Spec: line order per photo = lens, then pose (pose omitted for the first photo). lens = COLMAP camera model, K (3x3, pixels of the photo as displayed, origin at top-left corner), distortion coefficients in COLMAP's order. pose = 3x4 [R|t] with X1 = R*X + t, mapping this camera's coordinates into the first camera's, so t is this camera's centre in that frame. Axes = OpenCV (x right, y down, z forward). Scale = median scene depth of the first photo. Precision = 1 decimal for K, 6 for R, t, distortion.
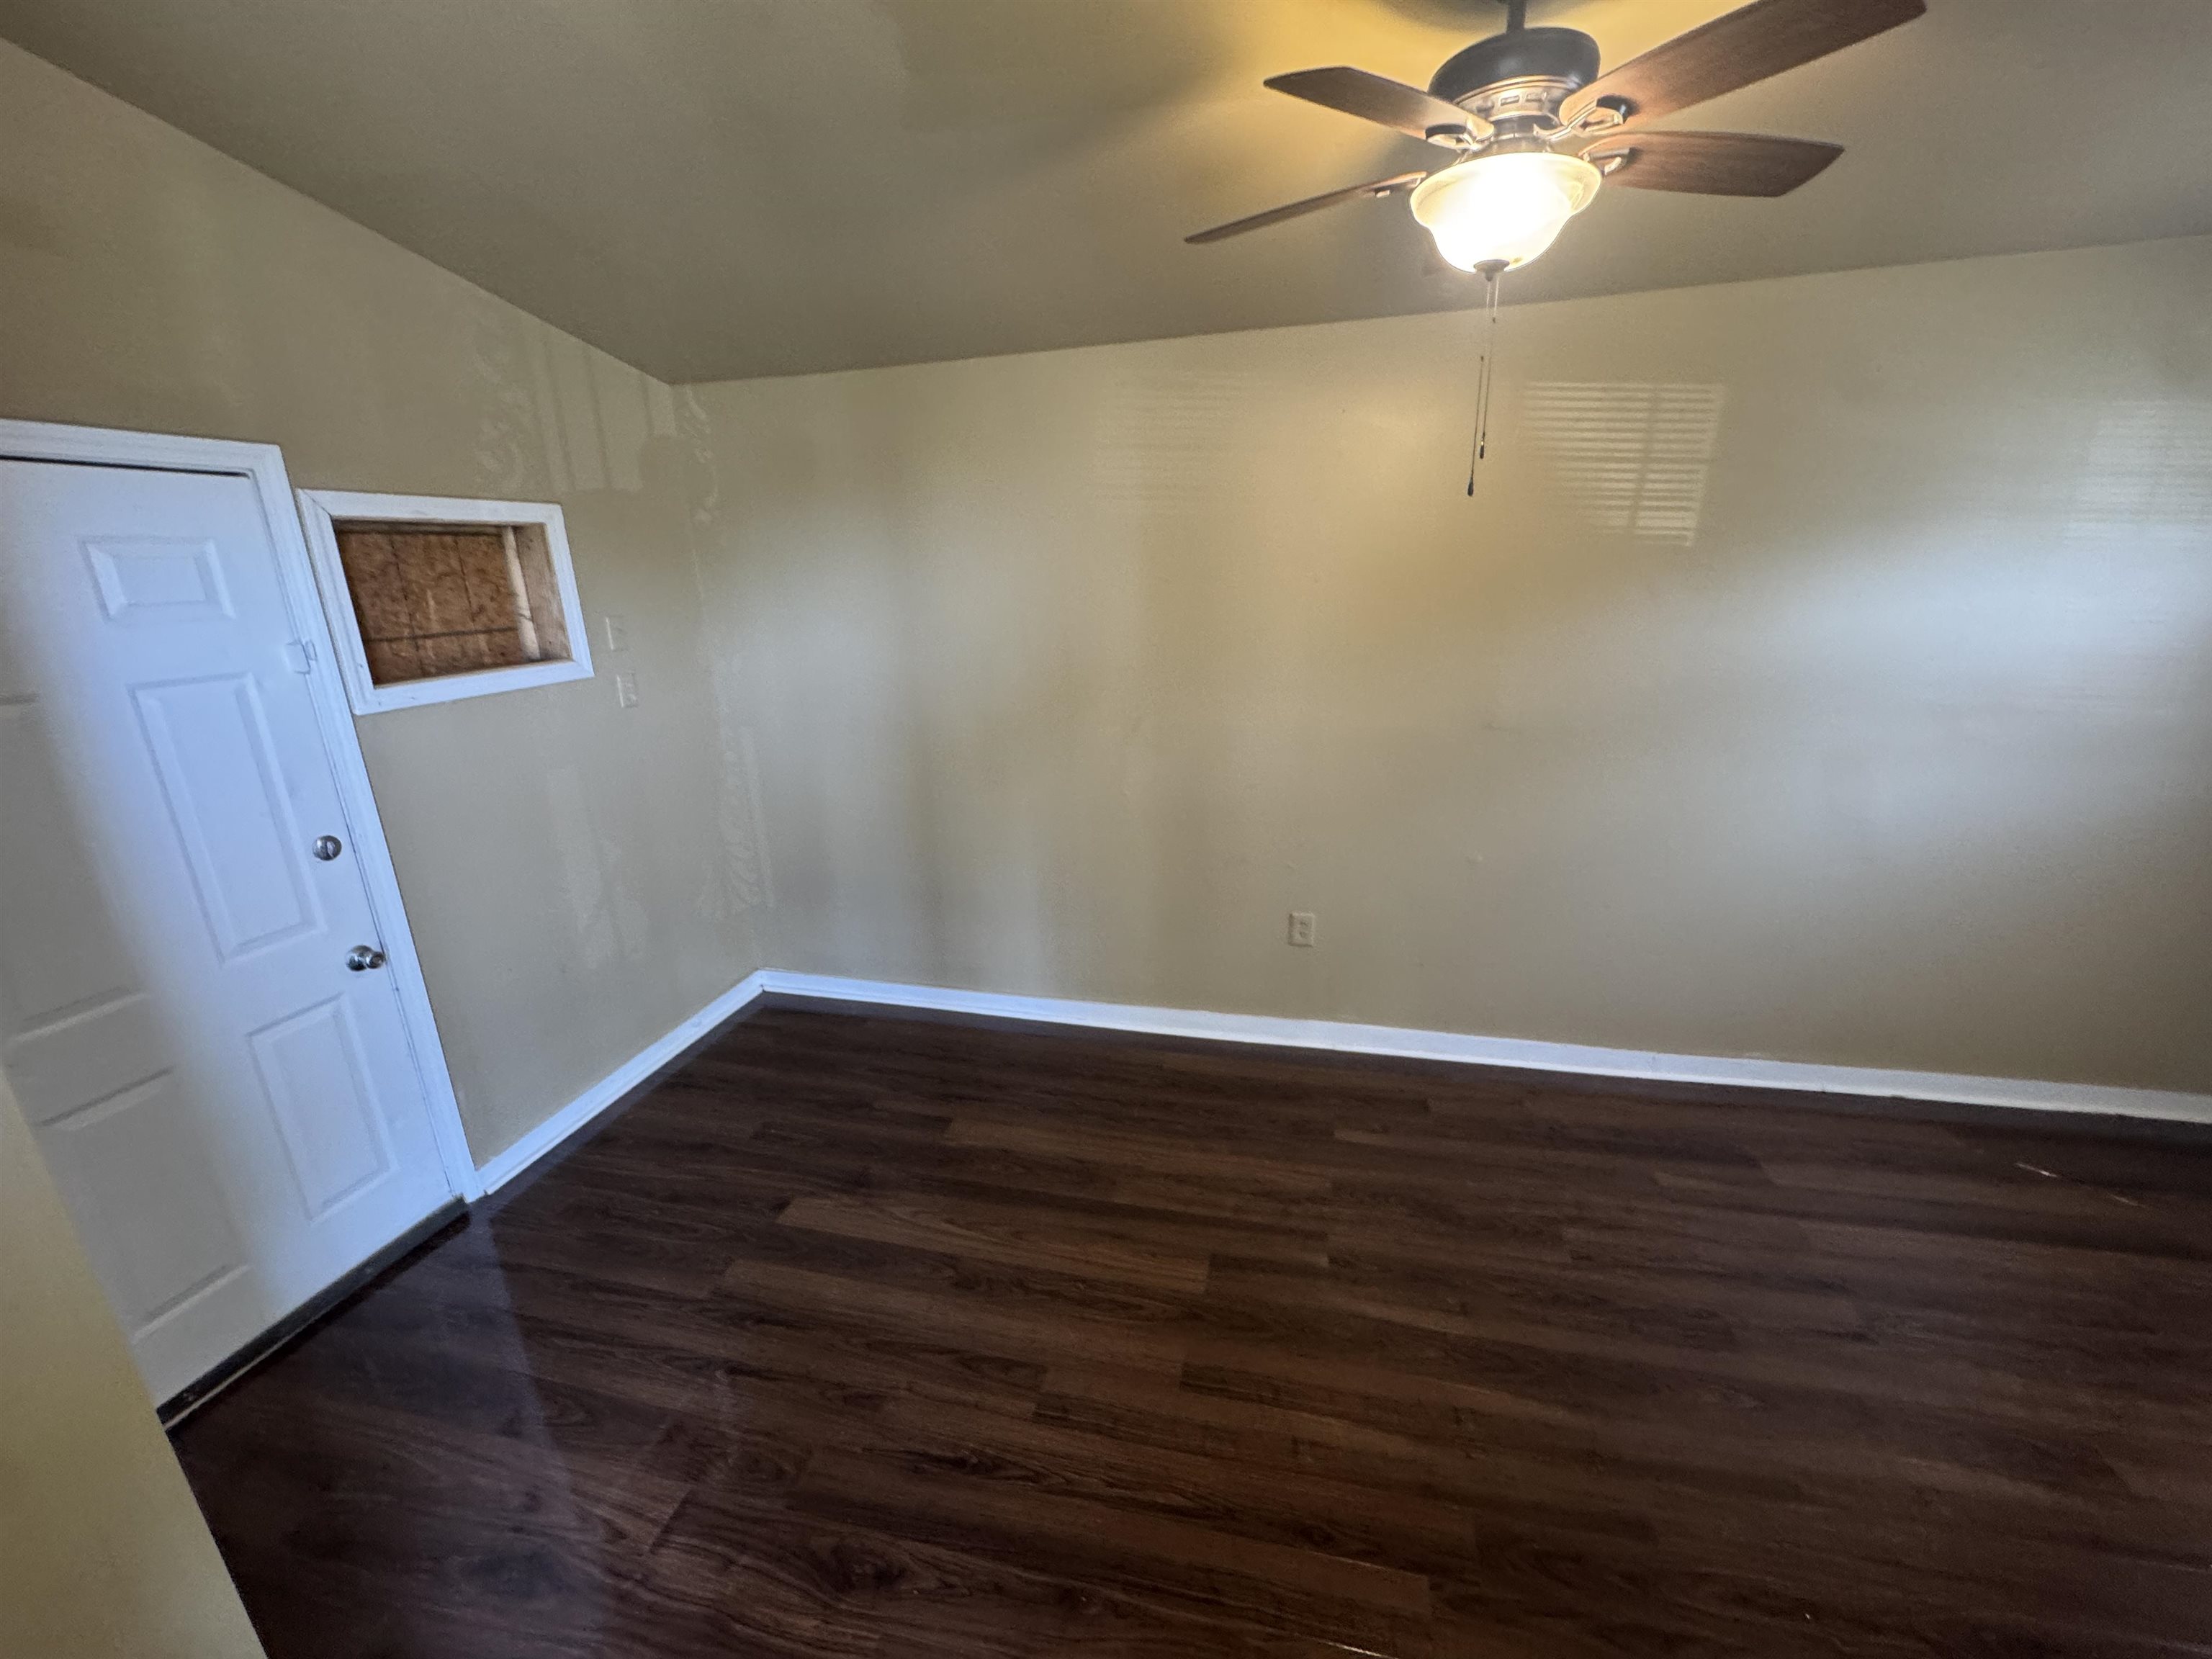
lens RADIAL K [[889.1, 0, 1110.4], [0, 889.1, 828.3], [0, 0, 1]] dist [-0.002629, 0.000297]
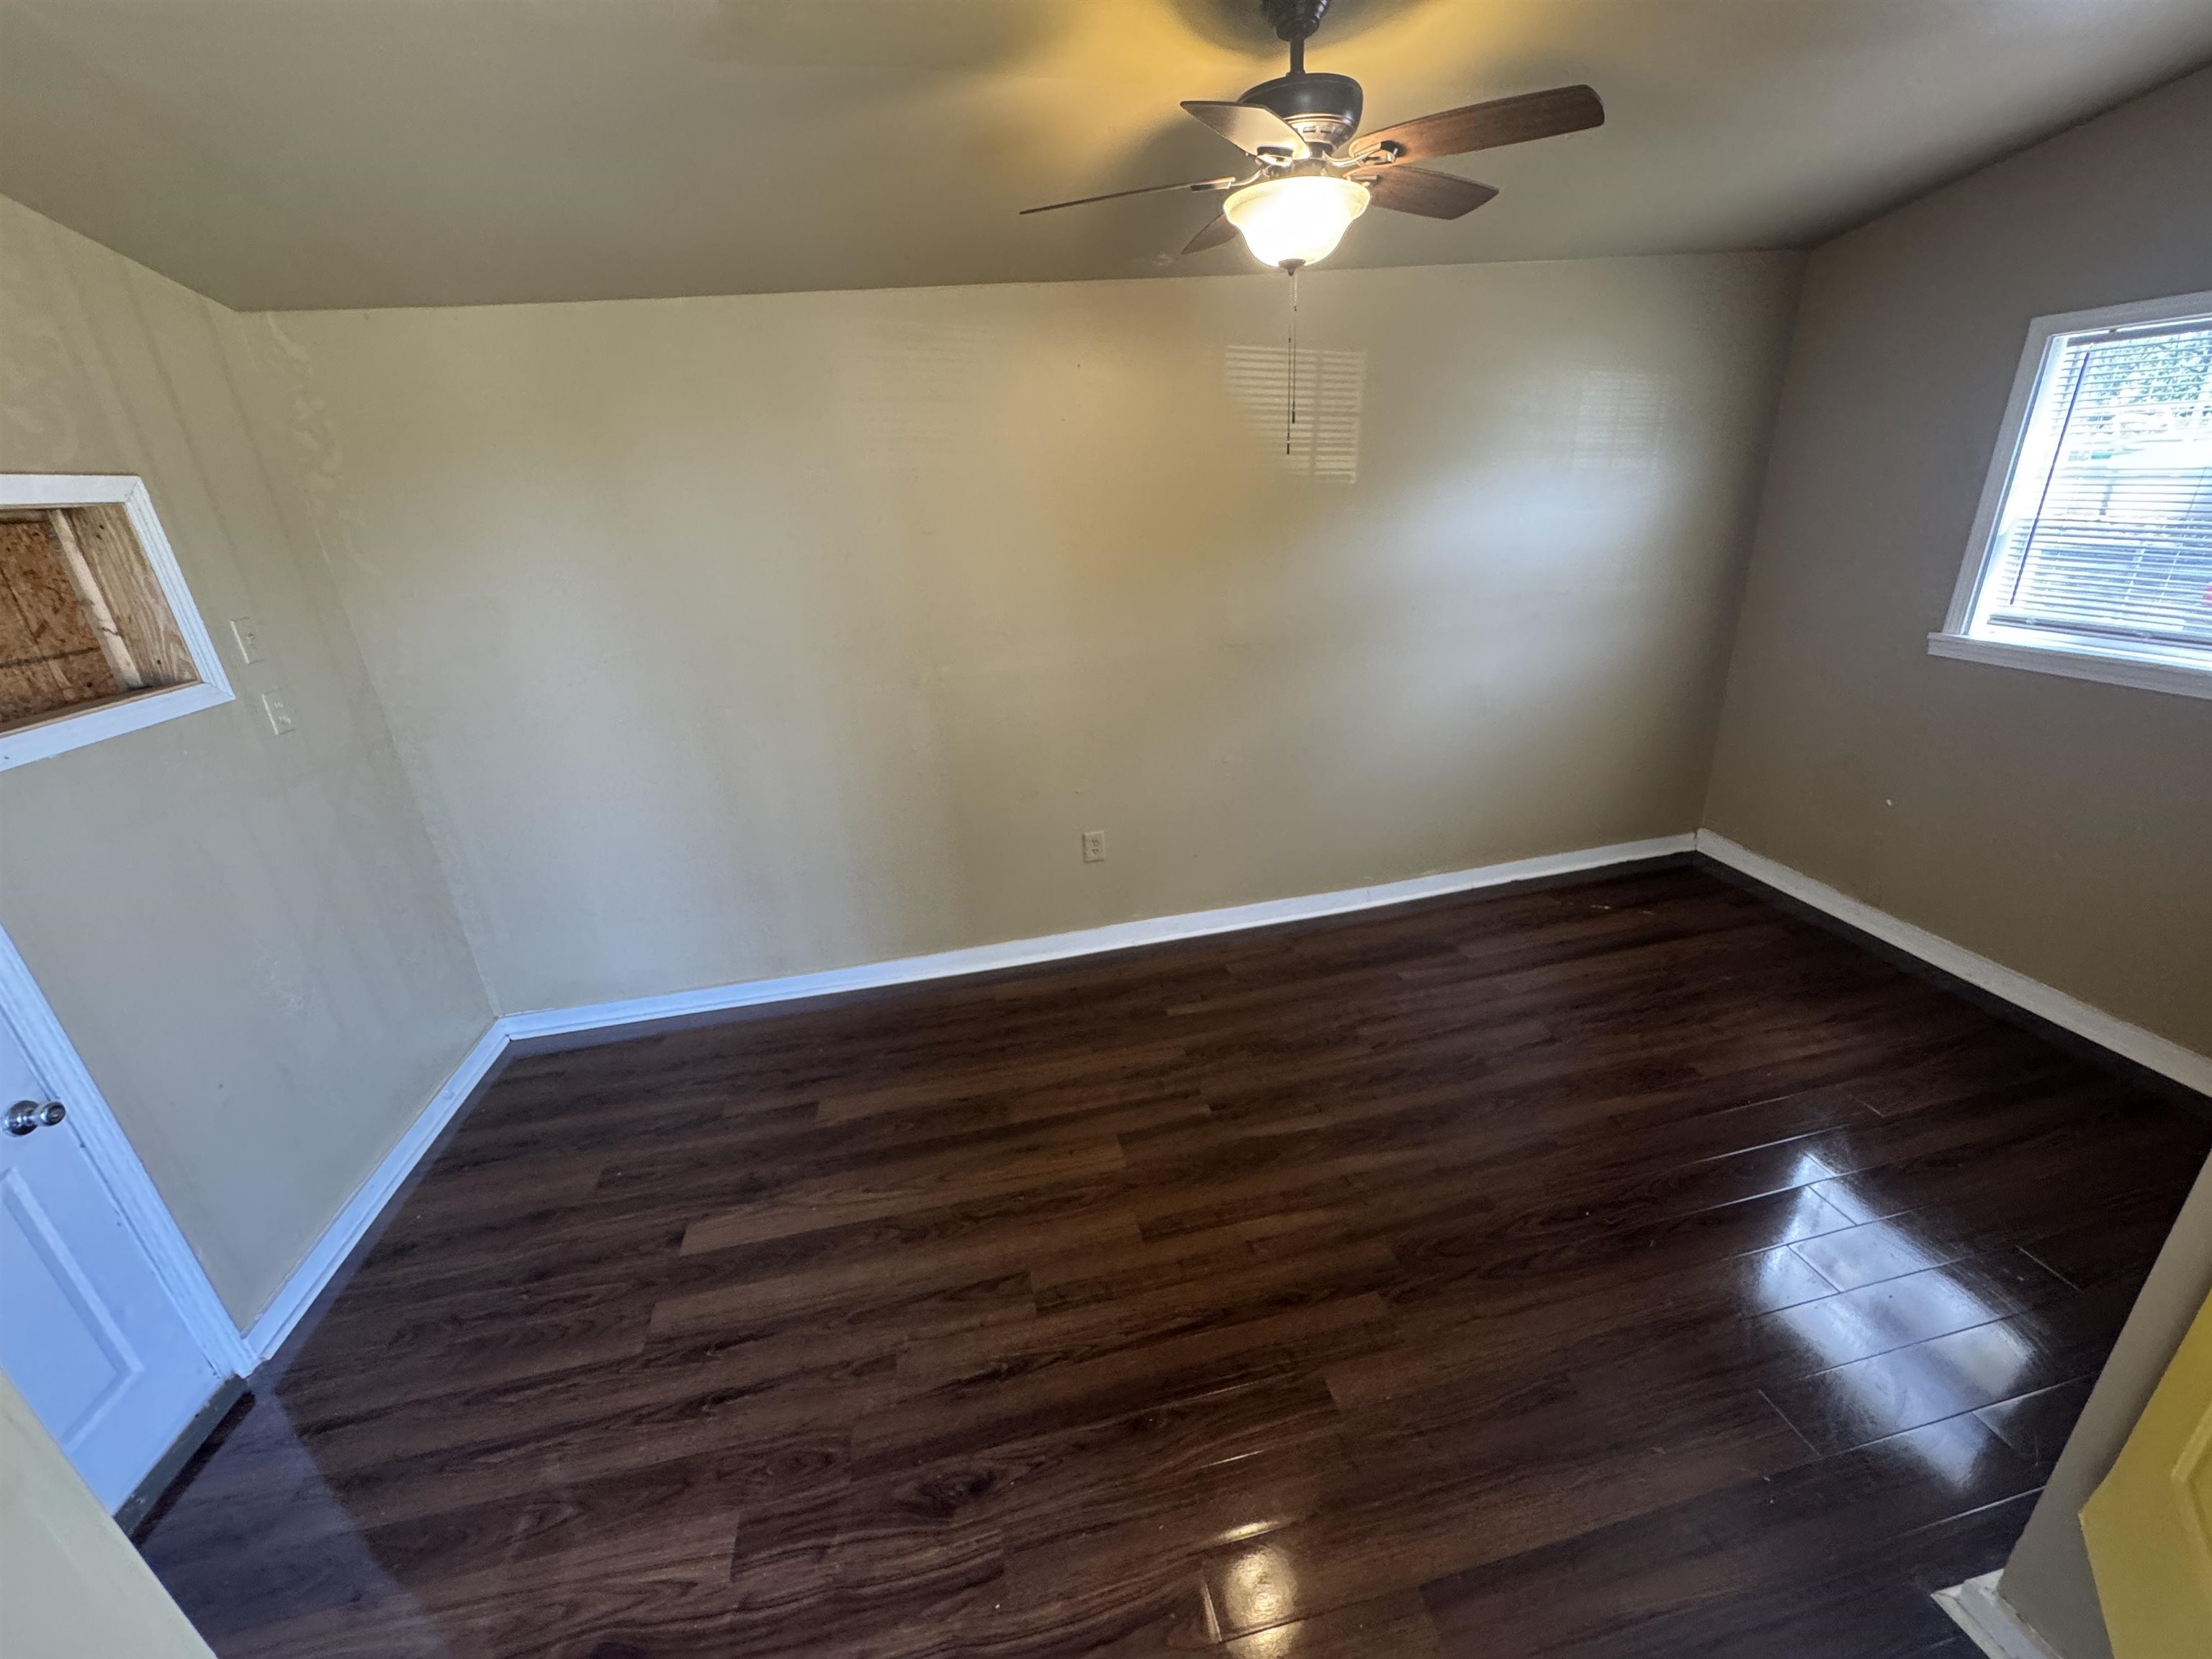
lens RADIAL K [[889.1, 0, 1103.1], [0, 889.1, 829.1], [0, 0, 1]] dist [-0.002629, 0.000297]
pose [[0.903066, -0.183922, 0.388130, -0.273385], [0.158121, 0.982574, 0.097708, -0.019187], [-0.399337, -0.026865, 0.916410, -0.023383]]
